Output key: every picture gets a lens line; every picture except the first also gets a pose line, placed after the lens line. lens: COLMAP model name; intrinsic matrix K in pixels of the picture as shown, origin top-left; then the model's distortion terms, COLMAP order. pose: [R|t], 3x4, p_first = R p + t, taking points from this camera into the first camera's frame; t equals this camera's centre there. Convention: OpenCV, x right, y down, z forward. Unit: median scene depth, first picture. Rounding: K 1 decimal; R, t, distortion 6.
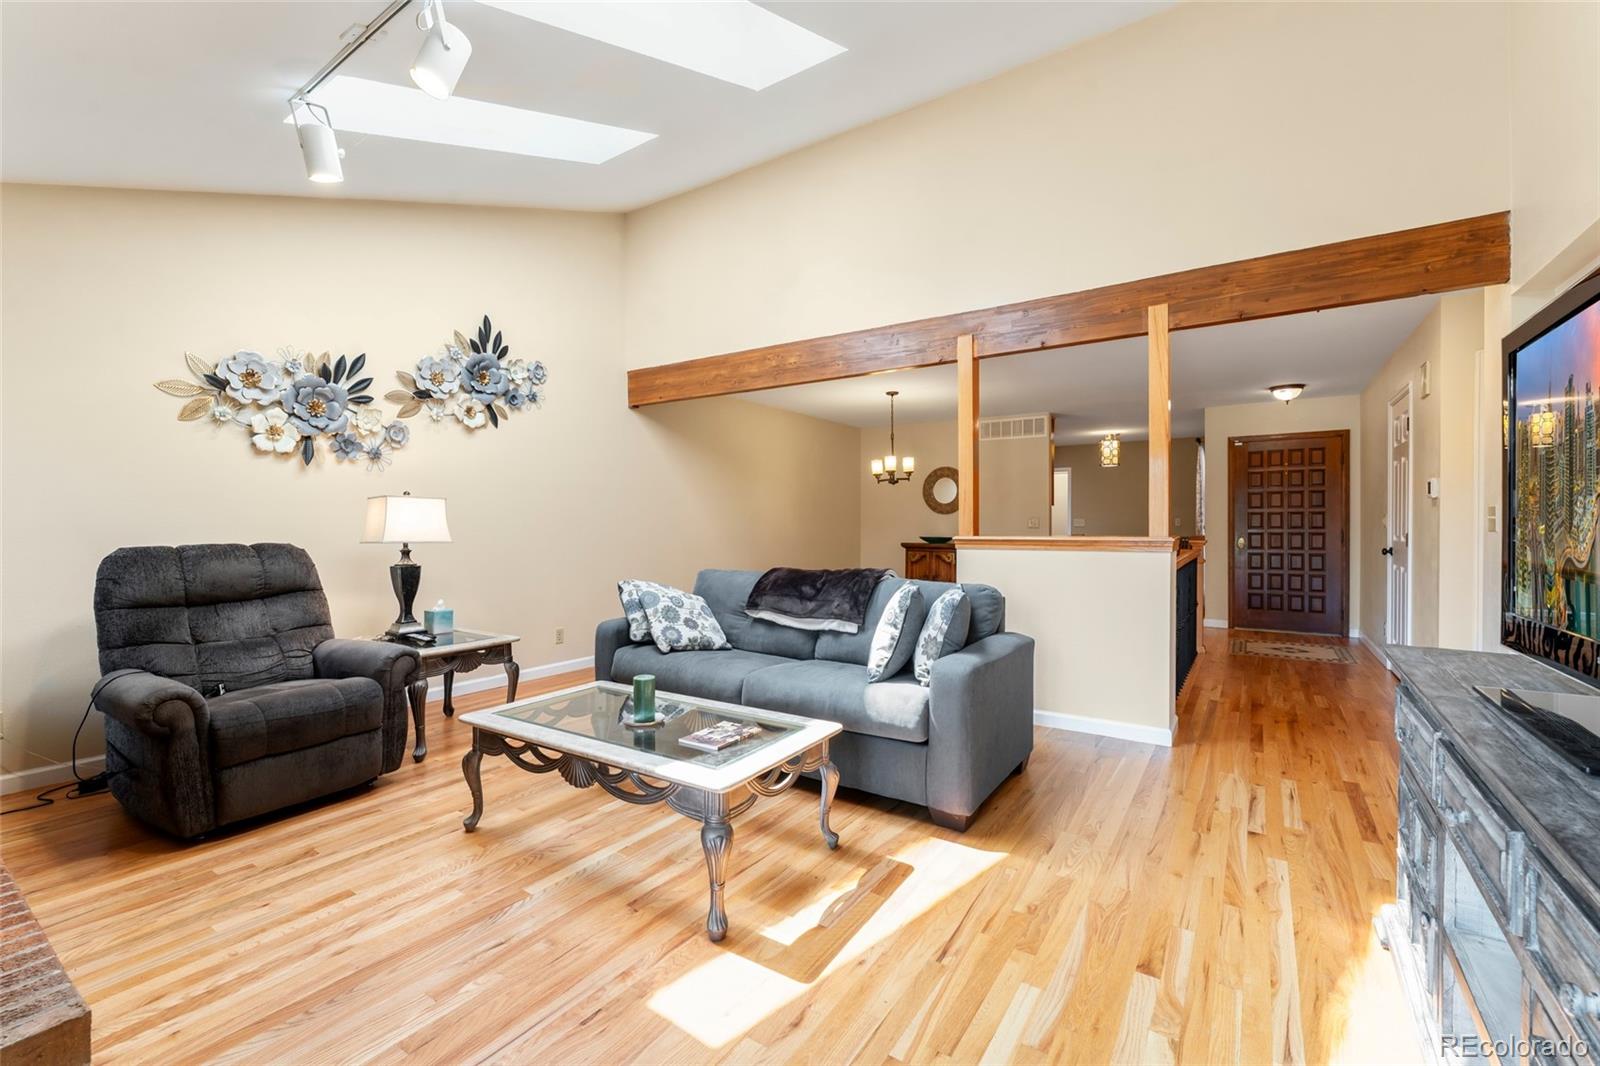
lens RADIAL K [[672.9, 0, 799.4], [0, 672.9, 525.1], [0, 0, 1]] dist [0.000570, 0.000022]
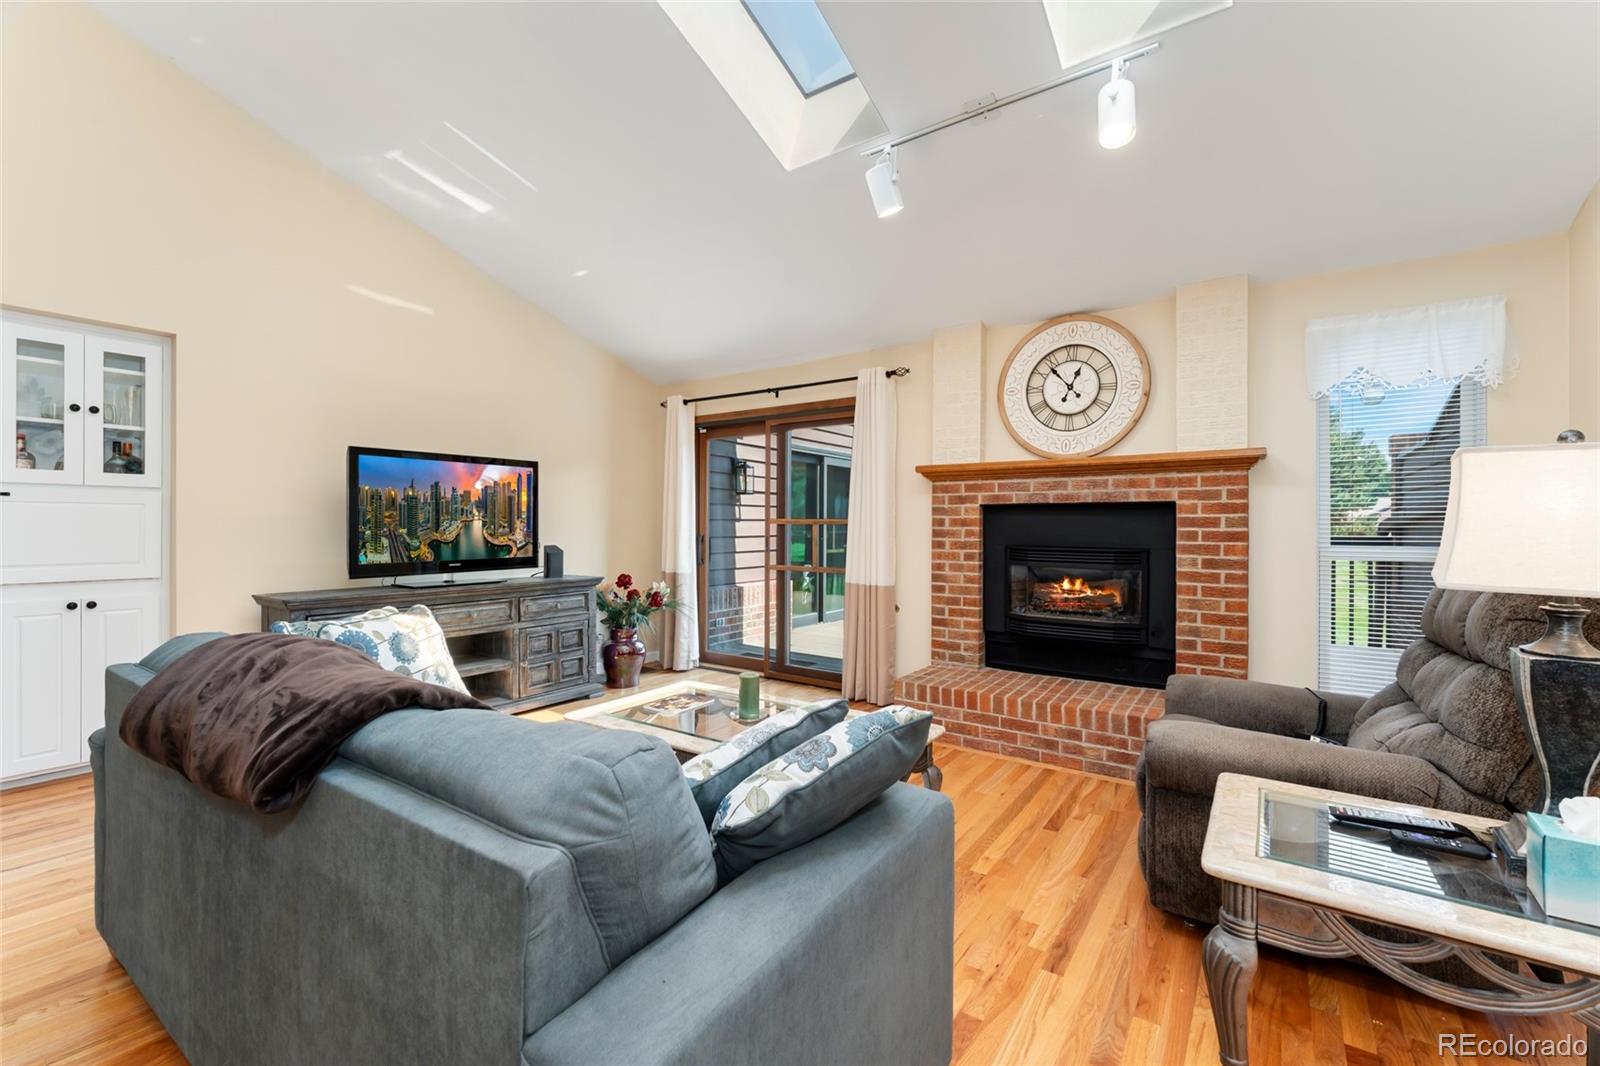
lens RADIAL K [[672.9, 0, 799.4], [0, 672.9, 525.1], [0, 0, 1]] dist [0.000570, 0.000022]
pose [[-0.999749, -0.000787, 0.022401, -0.201025], [-0.000747, 0.999998, 0.001783, -0.004313], [-0.022403, 0.001766, -0.999747, 1.229328]]
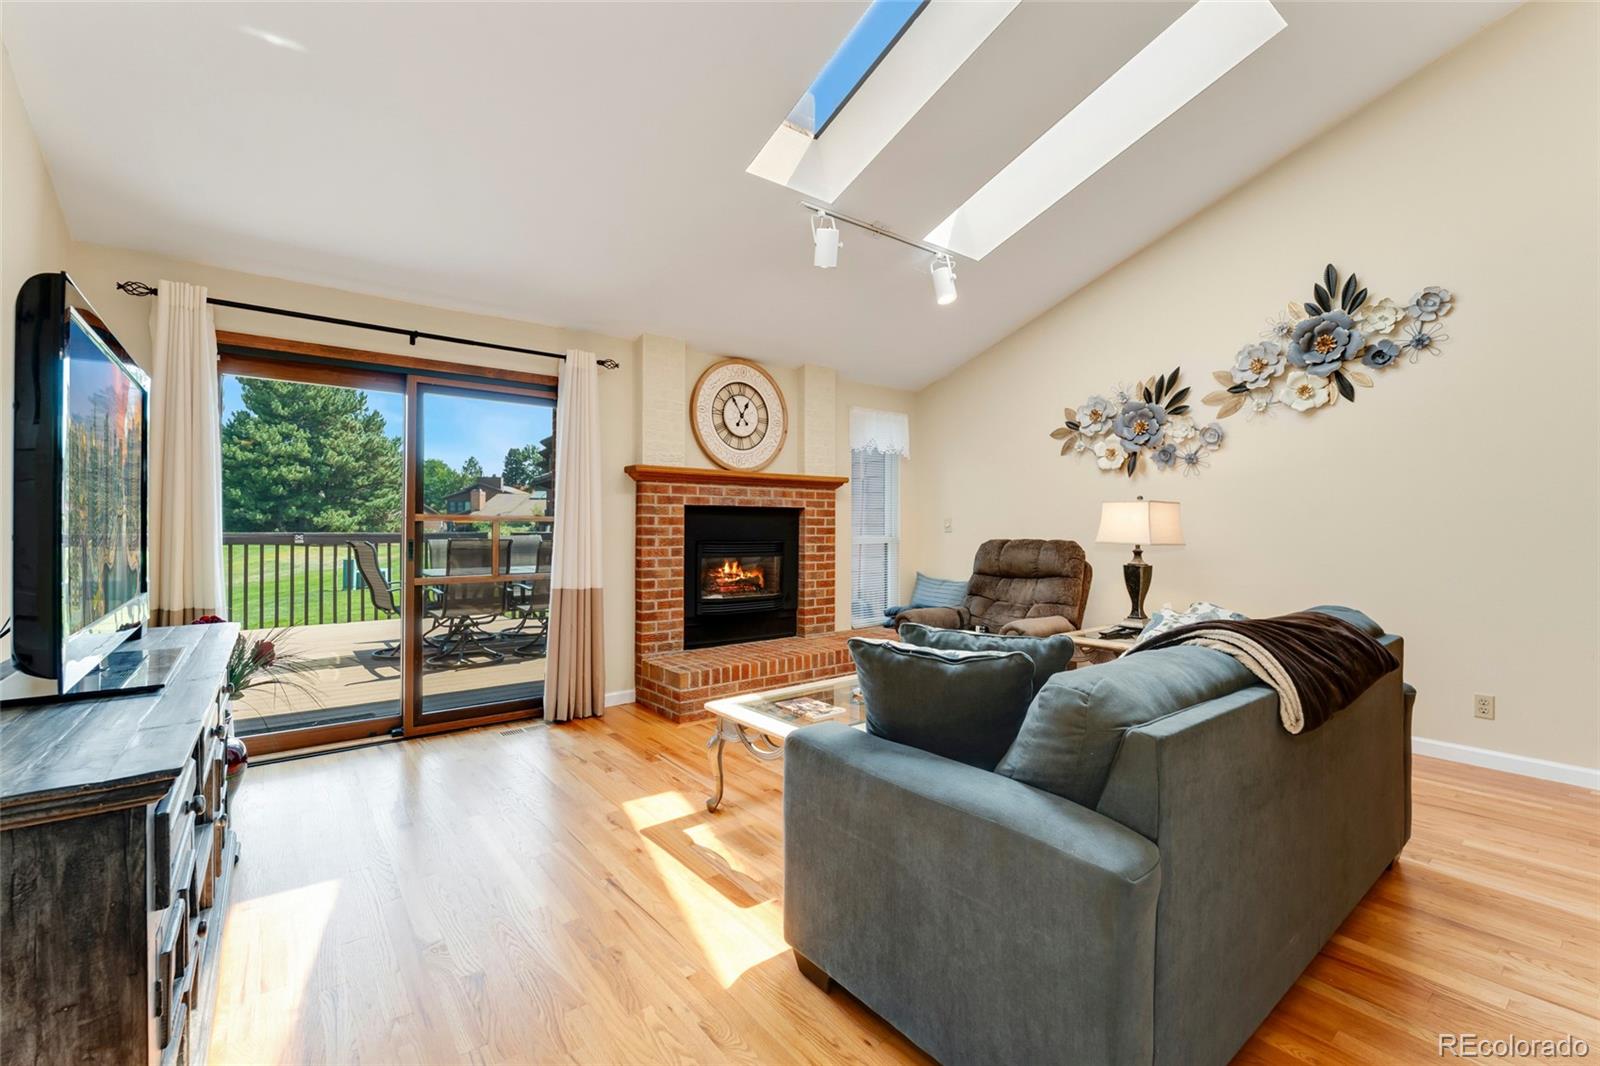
lens RADIAL K [[685.2, 0, 796.1], [0, 685.2, 523.3], [0, 0, 1]] dist [-0.000441, -0.000243]
pose [[-0.309986, -0.002831, -0.950737, 0.570919], [-0.004729, 0.999988, -0.001436, -0.002245], [0.950729, 0.004051, -0.309996, 0.754609]]
